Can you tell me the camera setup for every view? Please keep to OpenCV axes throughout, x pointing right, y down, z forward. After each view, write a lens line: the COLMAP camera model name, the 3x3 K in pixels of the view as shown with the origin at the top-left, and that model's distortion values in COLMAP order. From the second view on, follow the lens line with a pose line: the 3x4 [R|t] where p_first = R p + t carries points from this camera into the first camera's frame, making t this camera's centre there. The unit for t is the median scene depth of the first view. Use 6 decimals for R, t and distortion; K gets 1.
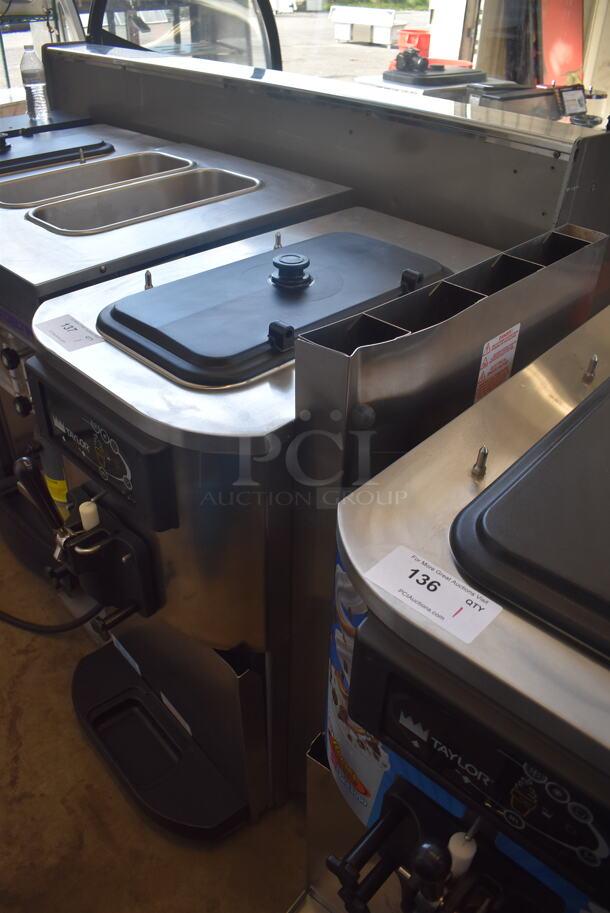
lens RADIAL K [[707.4, 0, 305.0], [0, 707.4, 456.5], [0, 0, 1]] dist [-0.086858, 0.004741]
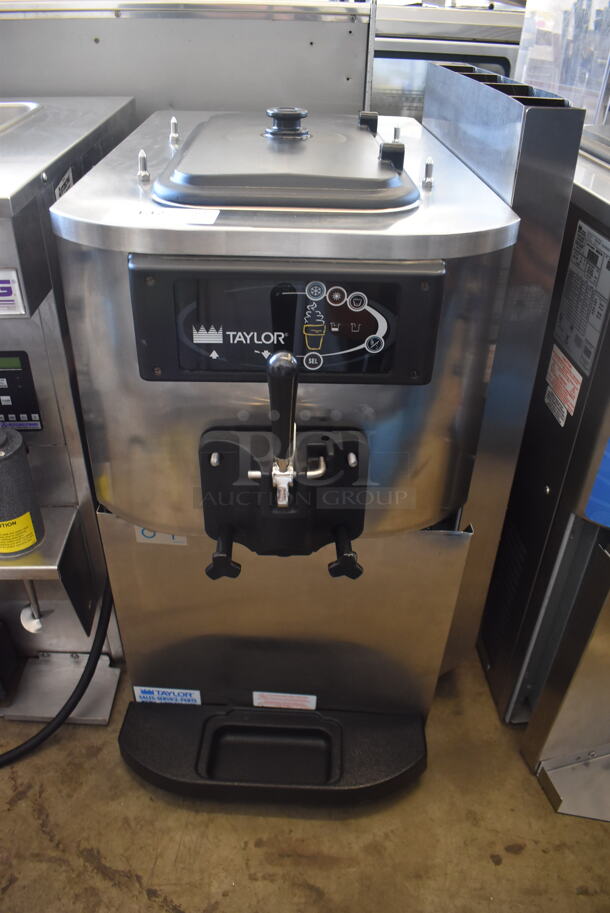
lens RADIAL K [[707.4, 0, 305.0], [0, 707.4, 456.5], [0, 0, 1]] dist [-0.086858, 0.004741]
pose [[0.693542, -0.416590, 0.587752, -0.552896], [0.422155, 0.896110, 0.137011, 0.006057], [-0.583768, 0.153099, 0.797356, 0.284543]]
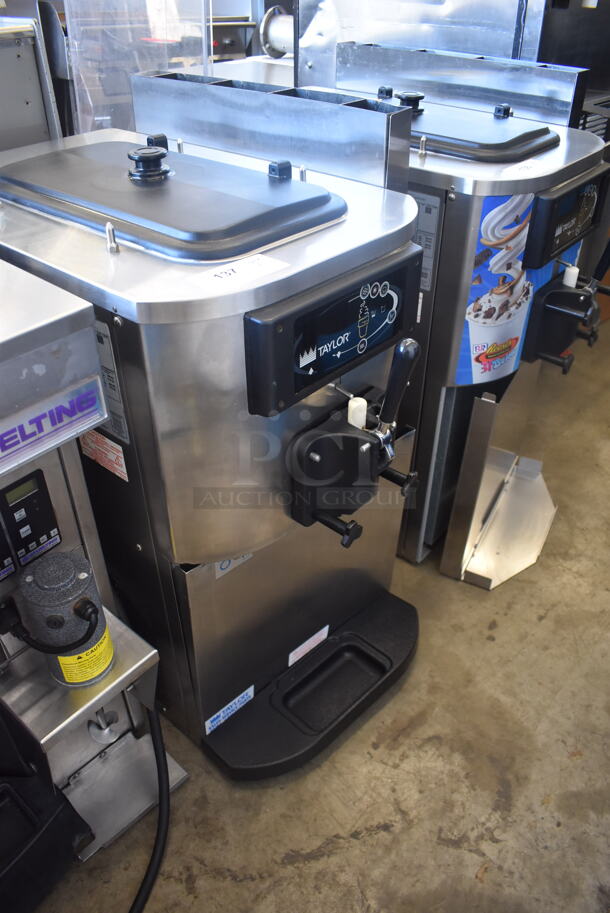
lens RADIAL K [[707.4, 0, 305.0], [0, 707.4, 456.5], [0, 0, 1]] dist [-0.086858, 0.004741]
pose [[-0.052499, -0.627139, 0.777136, -0.796516], [0.587081, 0.610141, 0.532037, -0.315405], [-0.807824, 0.484173, 0.336150, 0.570294]]
